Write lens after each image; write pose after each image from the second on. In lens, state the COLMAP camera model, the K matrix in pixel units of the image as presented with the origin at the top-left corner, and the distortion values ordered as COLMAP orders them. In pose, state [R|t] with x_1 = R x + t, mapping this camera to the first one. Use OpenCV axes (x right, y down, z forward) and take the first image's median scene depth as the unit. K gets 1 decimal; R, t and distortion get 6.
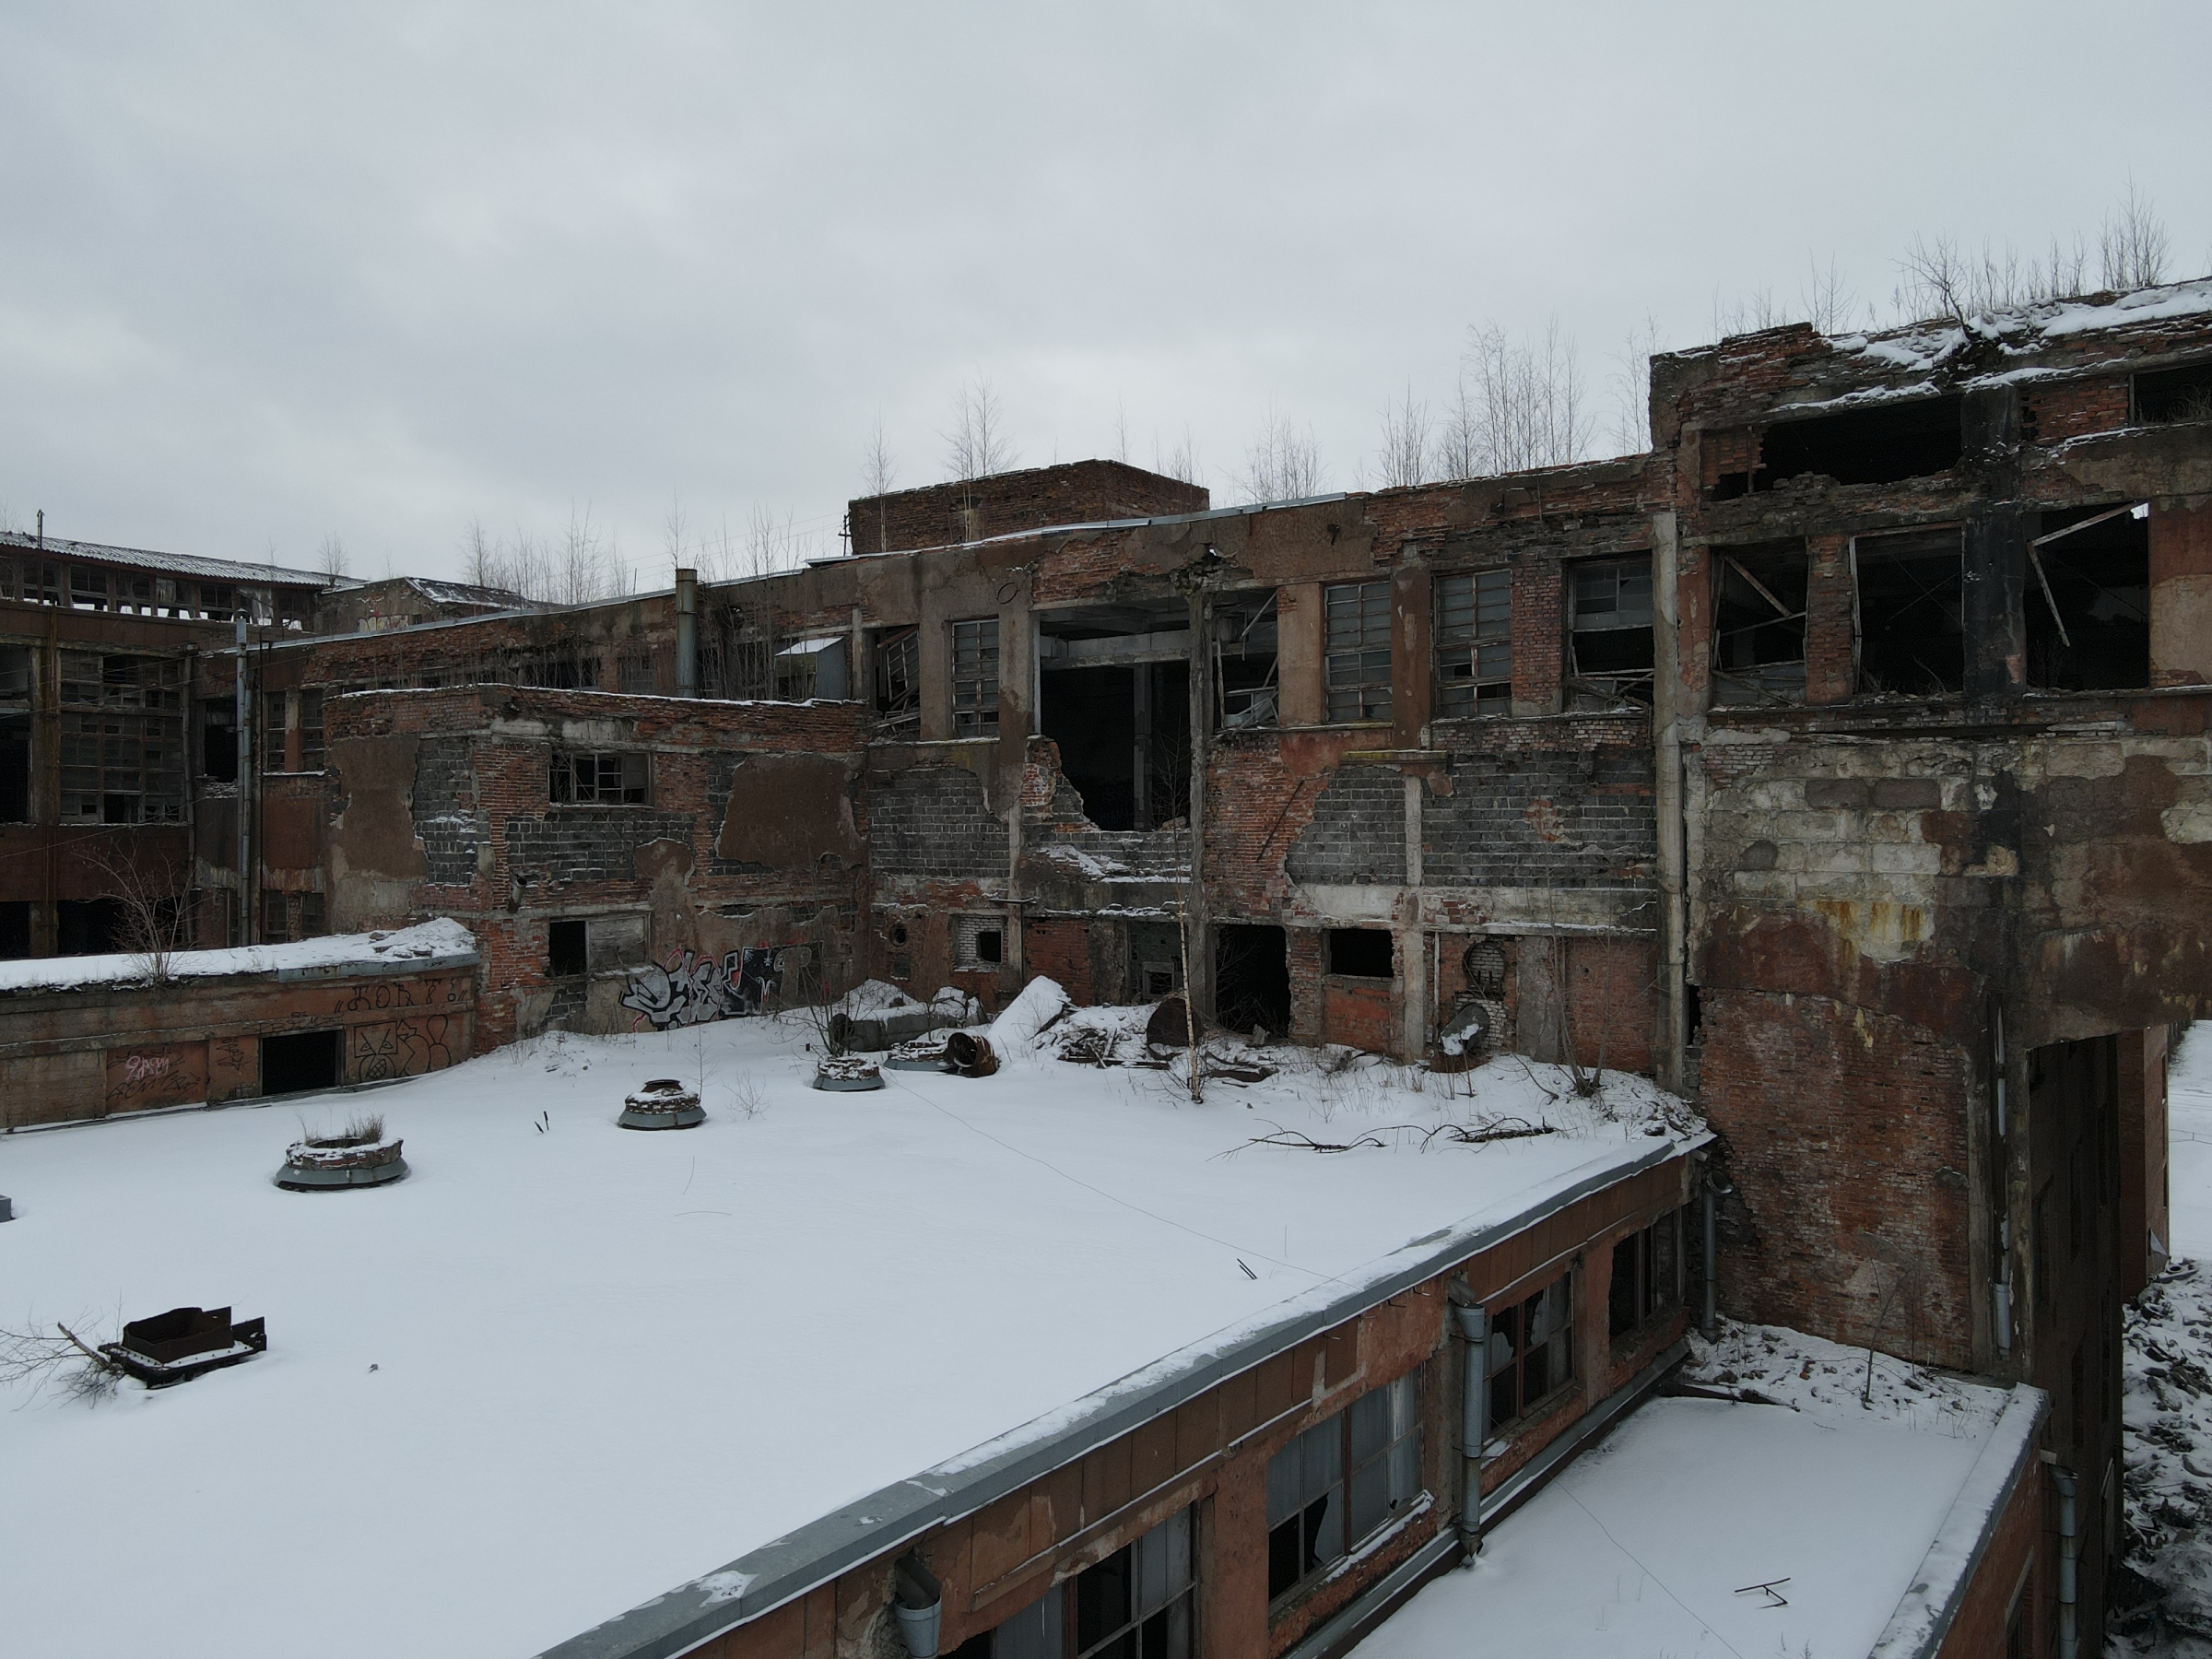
lens RADIAL K [[1629.6, 0, 1109.5], [0, 1629.6, 831.3], [0, 0, 1]] dist [0.009323, 0.002047]
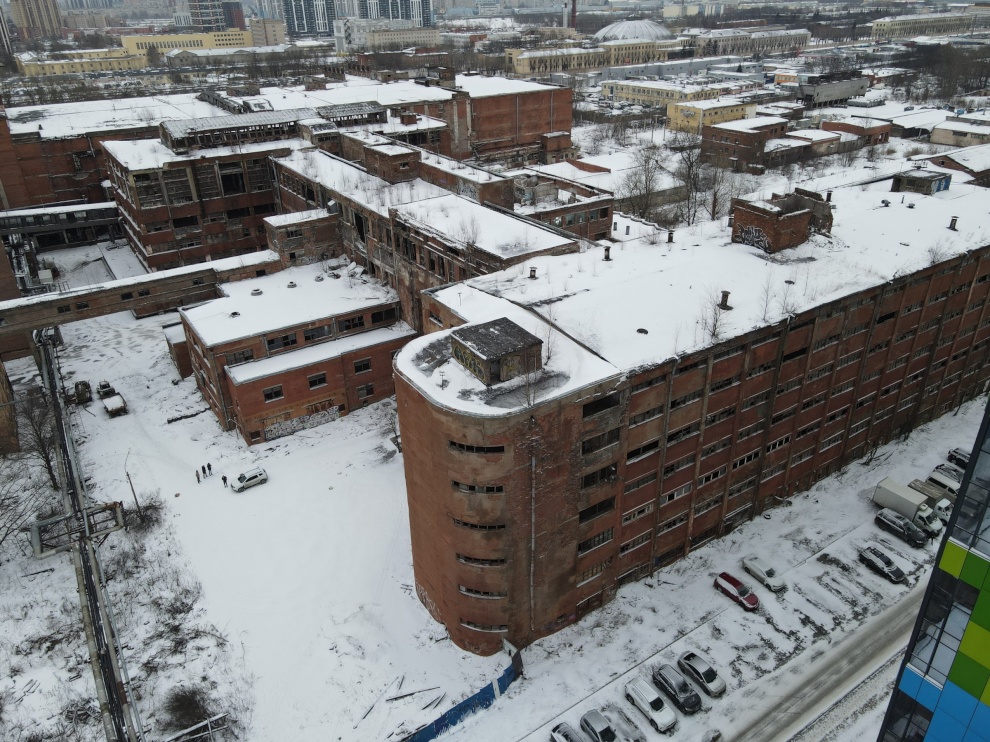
lens RADIAL K [[729.3, 0, 497.3], [0, 729.3, 368.1], [0, 0, 1]] dist [0.009323, 0.002047]
pose [[0.935718, 0.150597, -0.318988, 1.738620], [0.015821, 0.885462, 0.464442, -1.035881], [0.352395, -0.439633, 0.826160, -1.740700]]
